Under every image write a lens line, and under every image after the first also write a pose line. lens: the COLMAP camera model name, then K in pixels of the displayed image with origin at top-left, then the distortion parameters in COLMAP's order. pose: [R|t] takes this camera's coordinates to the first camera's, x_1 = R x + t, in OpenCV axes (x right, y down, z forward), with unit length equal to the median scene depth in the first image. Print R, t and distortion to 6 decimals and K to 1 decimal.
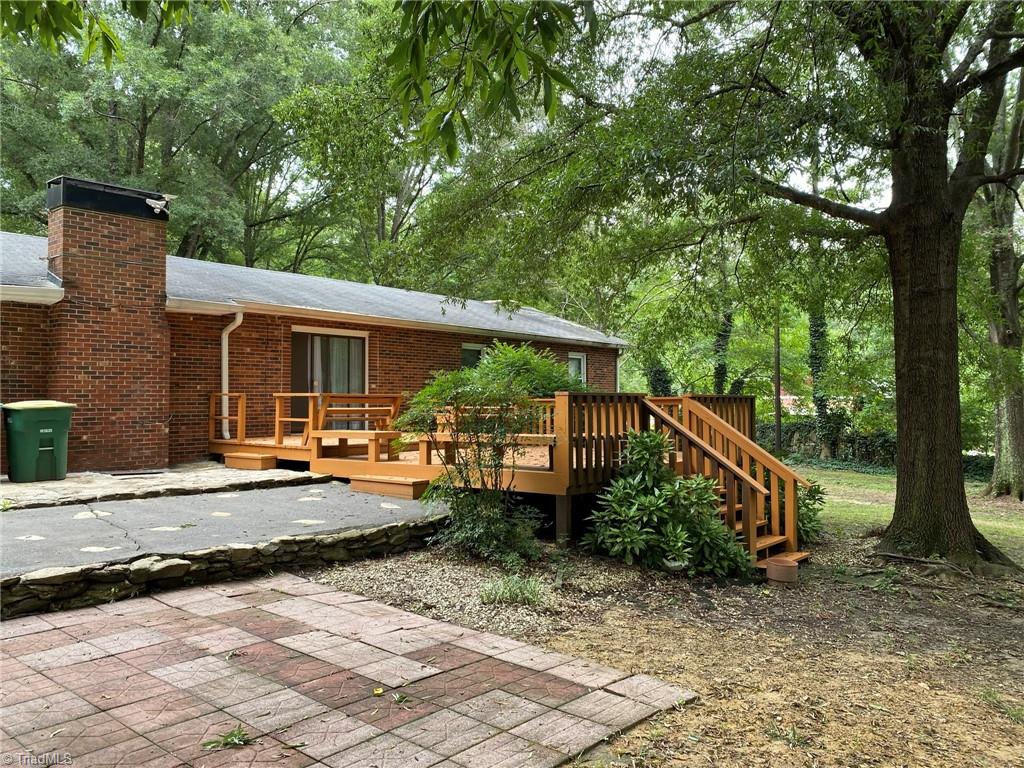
lens RADIAL K [[773.9, 0, 516.4], [0, 773.9, 375.7], [0, 0, 1]] dist [0.024148, -0.016405]
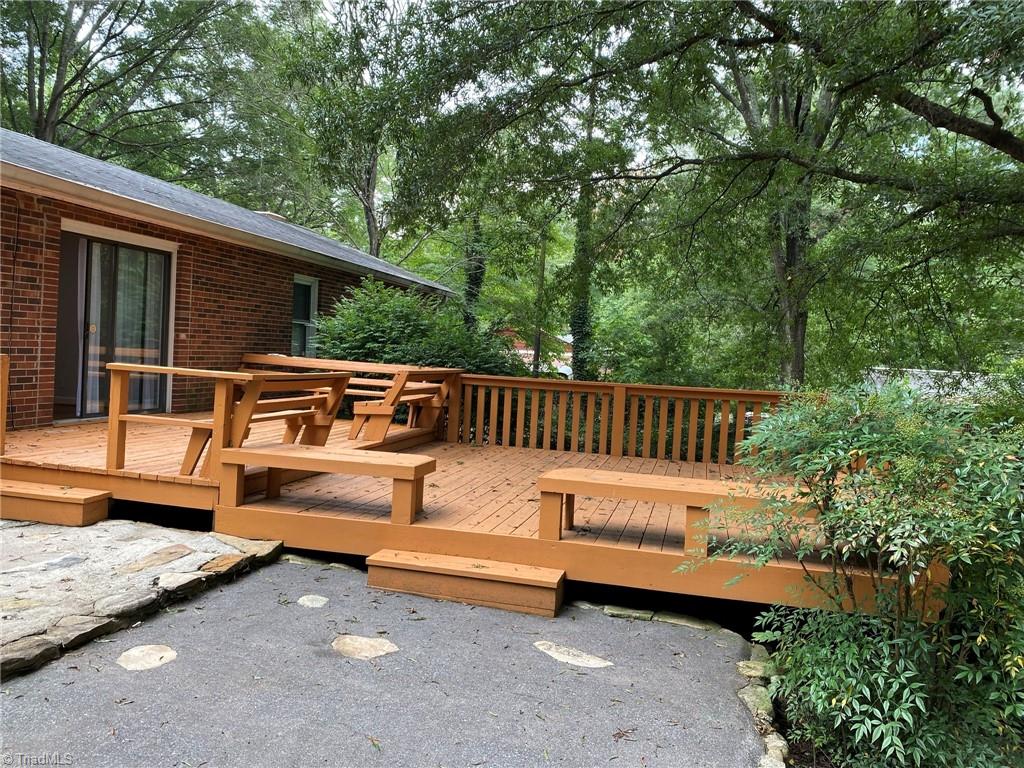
lens RADIAL K [[773.9, 0, 511.5], [0, 773.9, 378.9], [0, 0, 1]] dist [0.024148, -0.016405]
pose [[0.887925, 0.034293, 0.458707, -0.340793], [-0.076005, 0.994448, 0.072778, -0.023729], [-0.453665, -0.099486, 0.885602, 0.507112]]
